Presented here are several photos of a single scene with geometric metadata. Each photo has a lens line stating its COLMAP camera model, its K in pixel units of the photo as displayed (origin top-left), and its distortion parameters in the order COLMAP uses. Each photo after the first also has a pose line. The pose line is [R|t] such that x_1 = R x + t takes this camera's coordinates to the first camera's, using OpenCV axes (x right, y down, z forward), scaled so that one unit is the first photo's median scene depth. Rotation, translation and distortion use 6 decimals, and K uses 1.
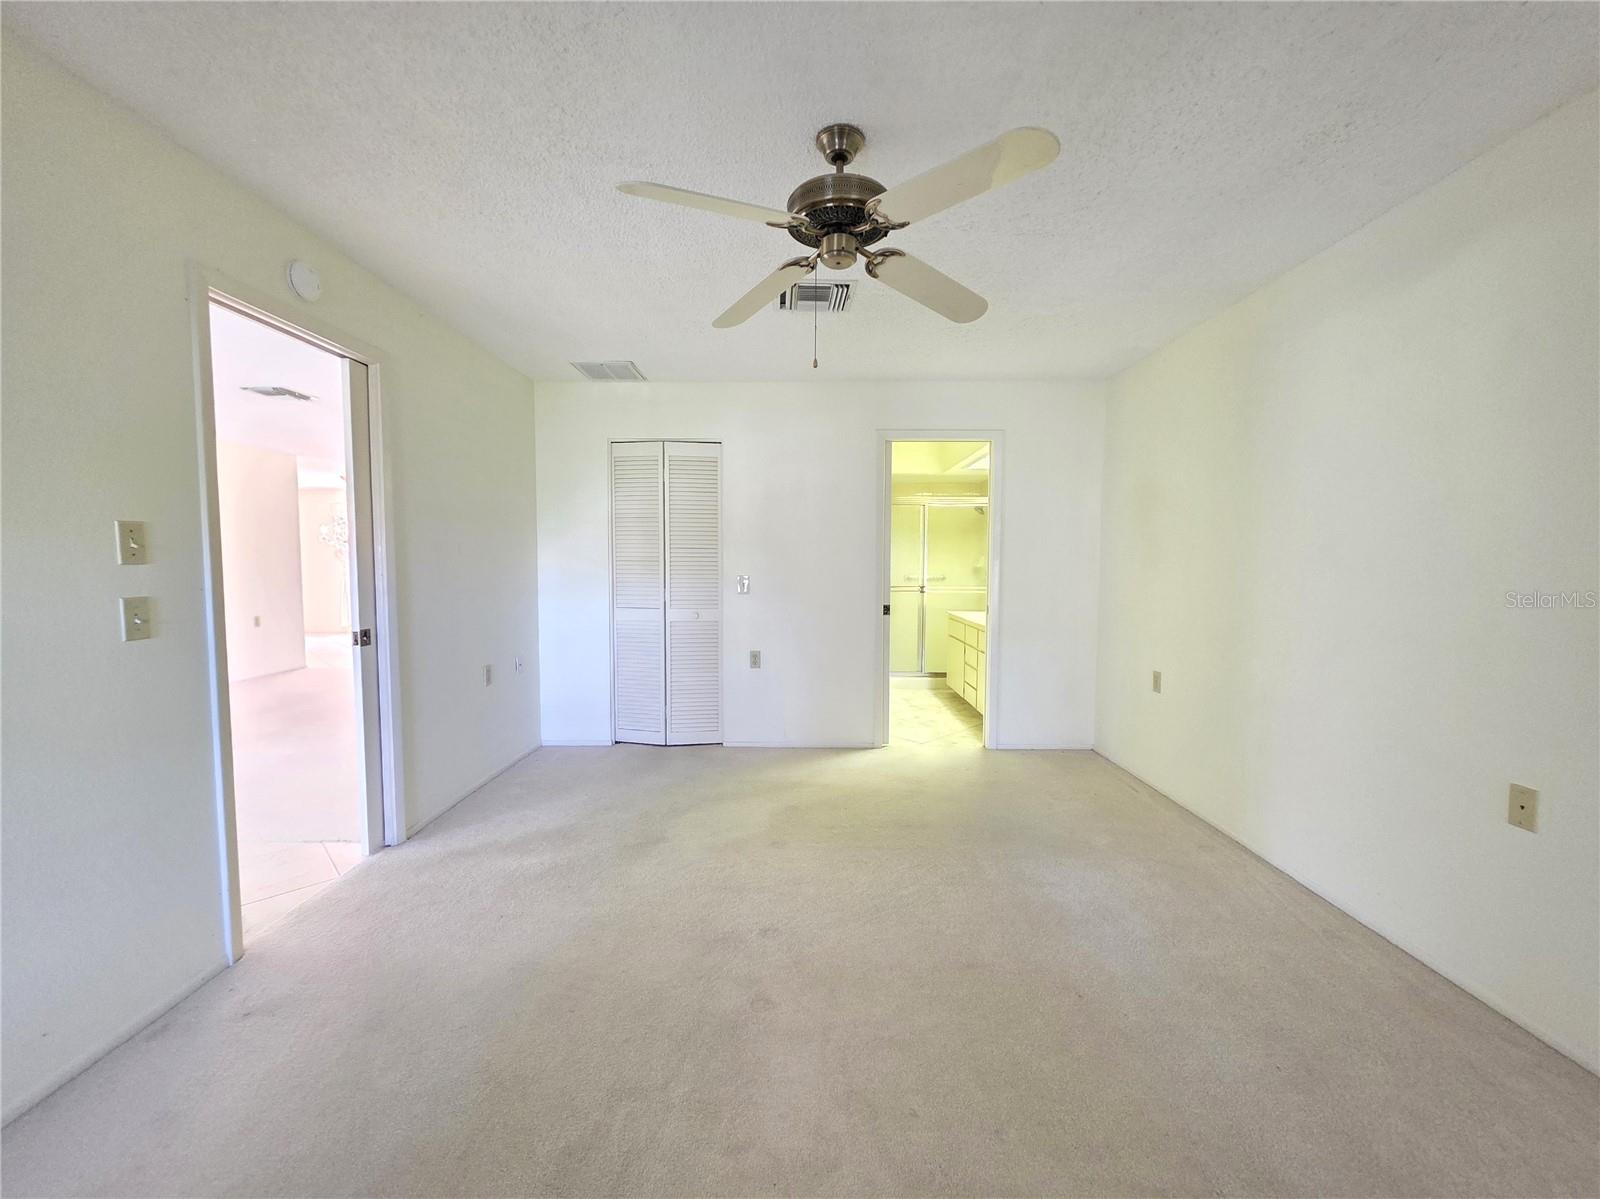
lens RADIAL K [[641.4, 0, 792.9], [0, 641.4, 605.4], [0, 0, 1]] dist [0.000615, 0.000077]
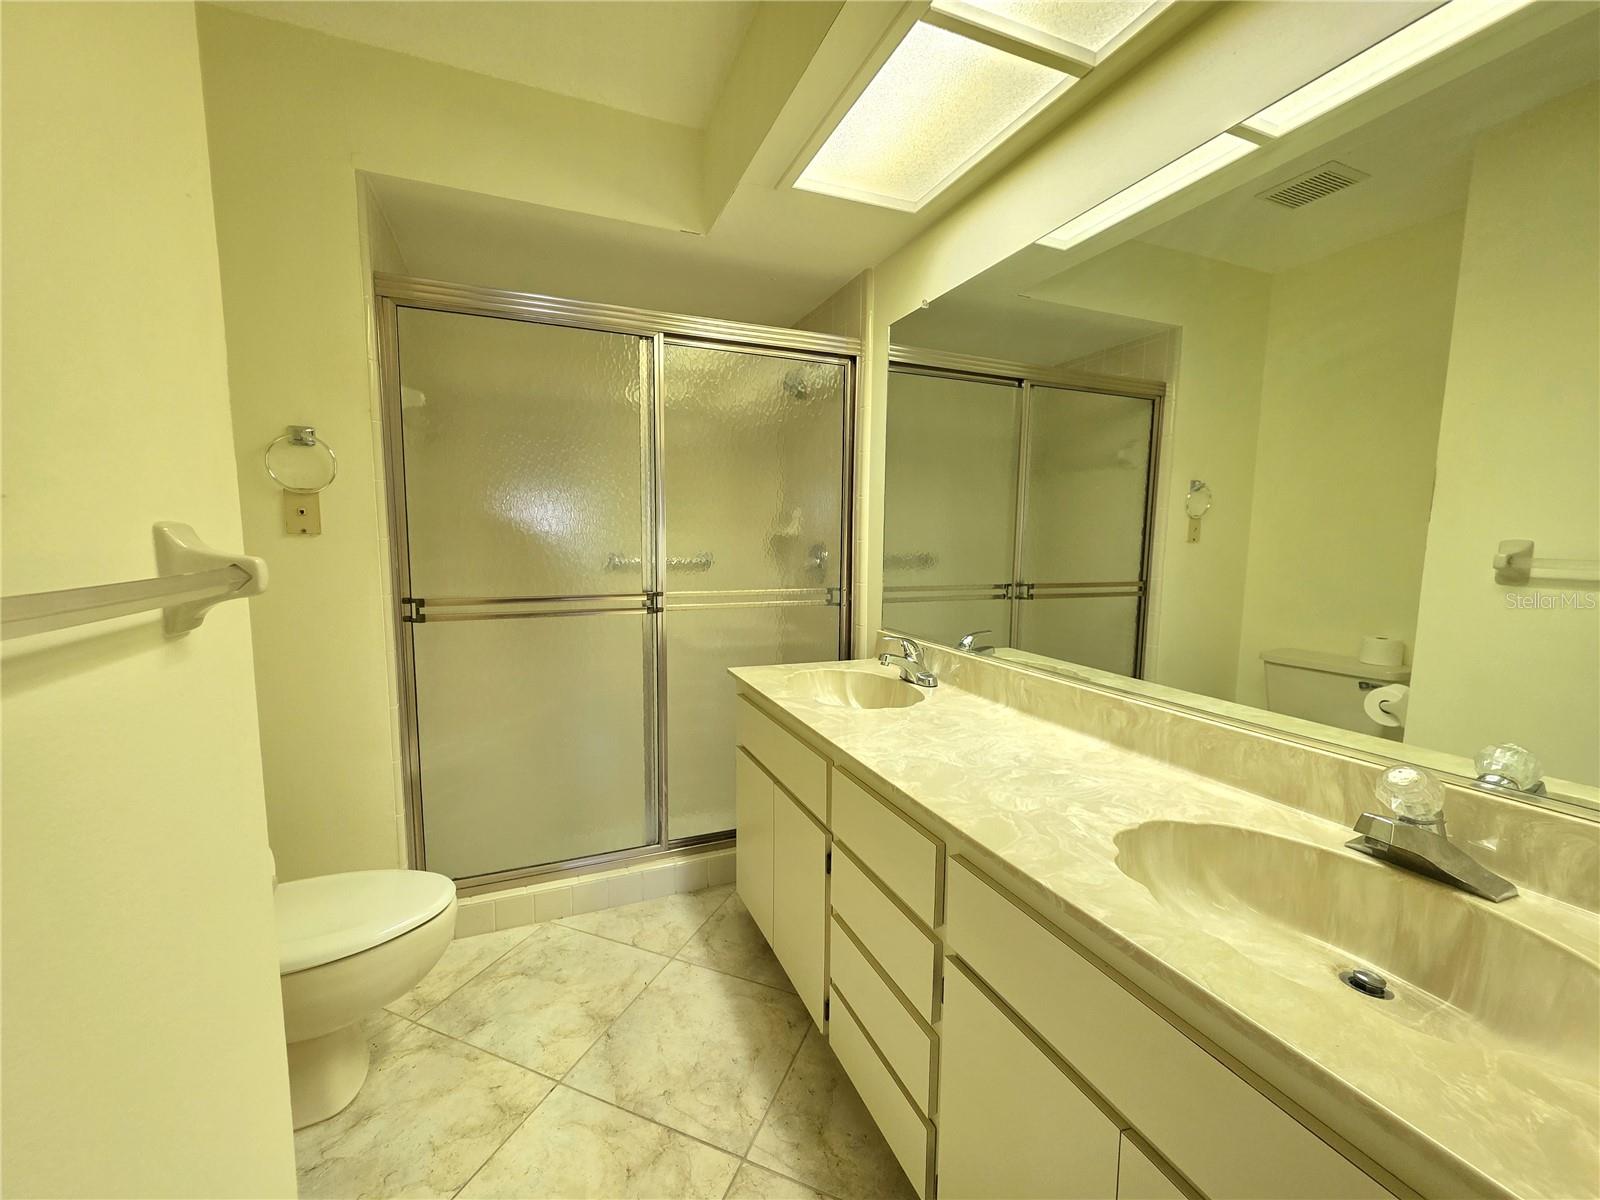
lens RADIAL K [[641.4, 0, 792.9], [0, 641.4, 605.9], [0, 0, 1]] dist [0.000615, 0.000077]
pose [[0.920116, -0.035571, 0.390027, 0.138123], [0.021874, 0.998980, 0.039506, -0.033042], [-0.391035, -0.027819, 0.919955, 0.664571]]
